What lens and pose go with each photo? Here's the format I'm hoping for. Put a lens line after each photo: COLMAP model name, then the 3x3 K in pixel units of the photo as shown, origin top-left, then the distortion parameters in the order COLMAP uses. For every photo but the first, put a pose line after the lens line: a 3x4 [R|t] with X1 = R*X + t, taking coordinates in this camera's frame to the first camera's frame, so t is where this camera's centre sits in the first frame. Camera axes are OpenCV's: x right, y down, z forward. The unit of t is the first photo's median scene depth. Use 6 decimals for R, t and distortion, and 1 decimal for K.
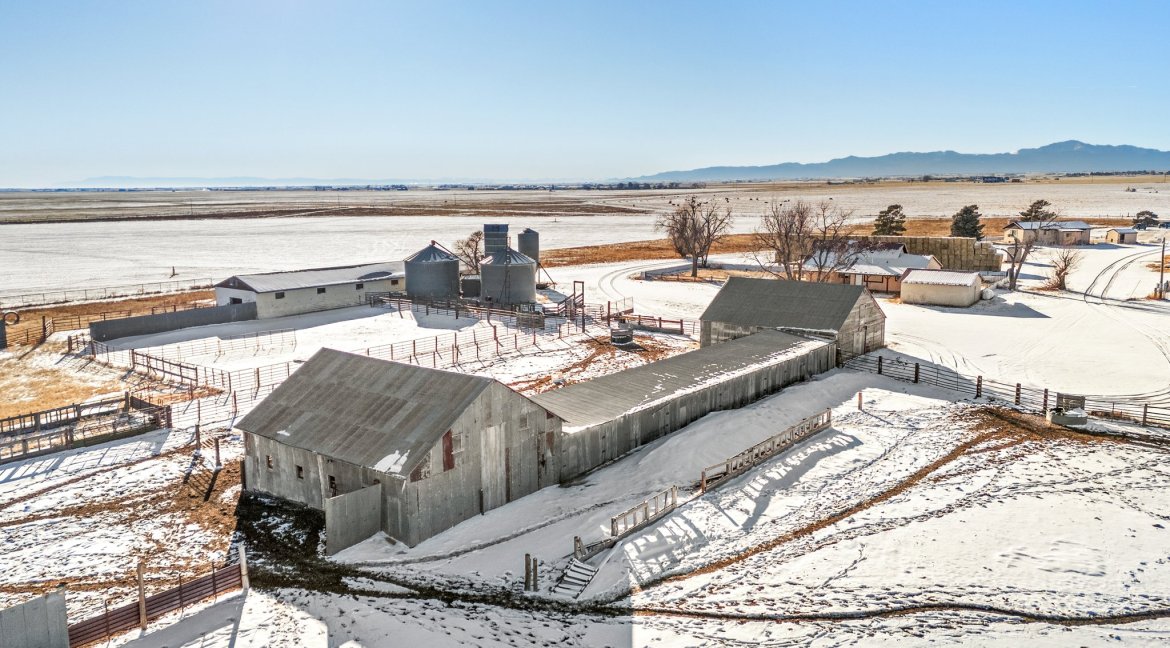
lens RADIAL K [[884.9, 0, 585.0], [0, 884.9, 324.0], [0, 0, 1]] dist [0.115447, -0.090835]
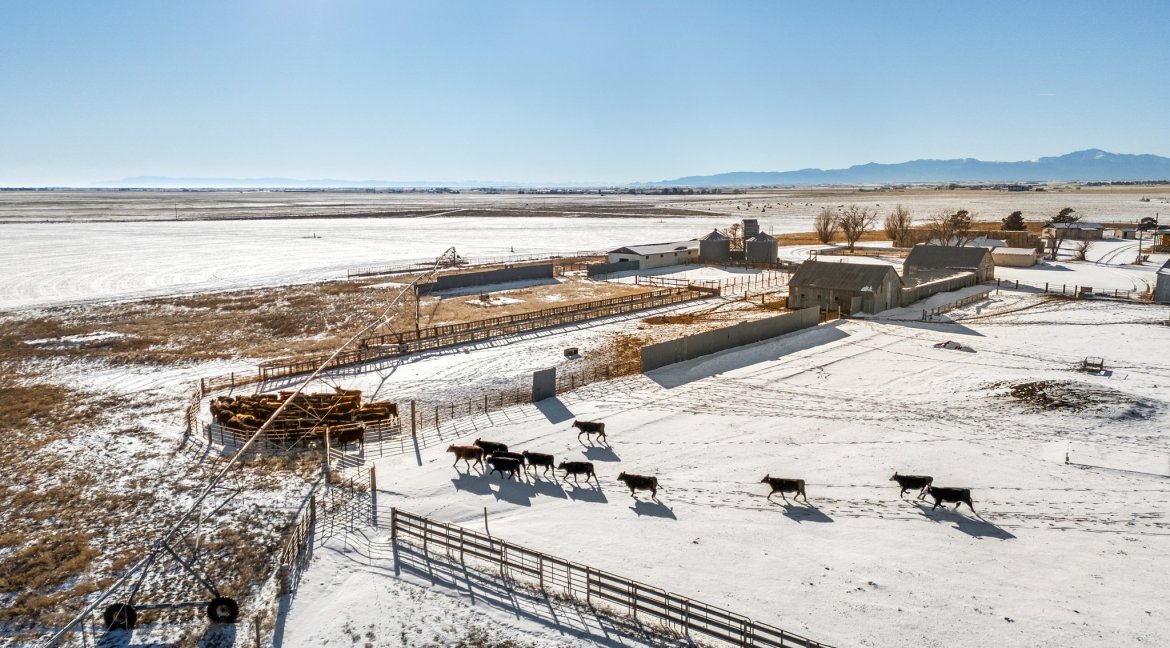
lens RADIAL K [[874.3, 0, 585.0], [0, 874.3, 324.0], [0, 0, 1]] dist [0.120155, -0.088921]
pose [[0.999704, 0.013402, -0.020291, -0.192946], [-0.013445, 0.999908, -0.001954, 0.049957], [0.020263, 0.002226, 0.999792, -0.365785]]
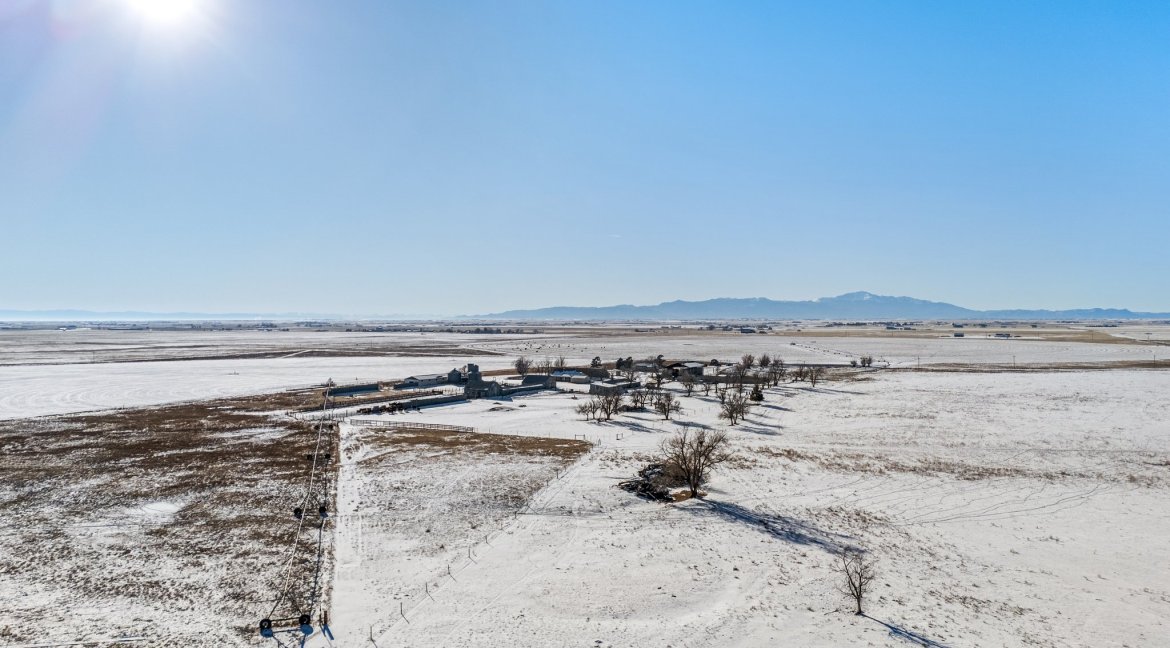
lens RADIAL K [[874.3, 0, 585.0], [0, 874.3, 324.0], [0, 0, 1]] dist [0.120155, -0.088921]
pose [[0.985116, 0.012336, 0.171447, -0.133505], [0.013767, 0.988555, -0.150229, 0.147600], [-0.171338, 0.150354, 0.973672, -1.405104]]
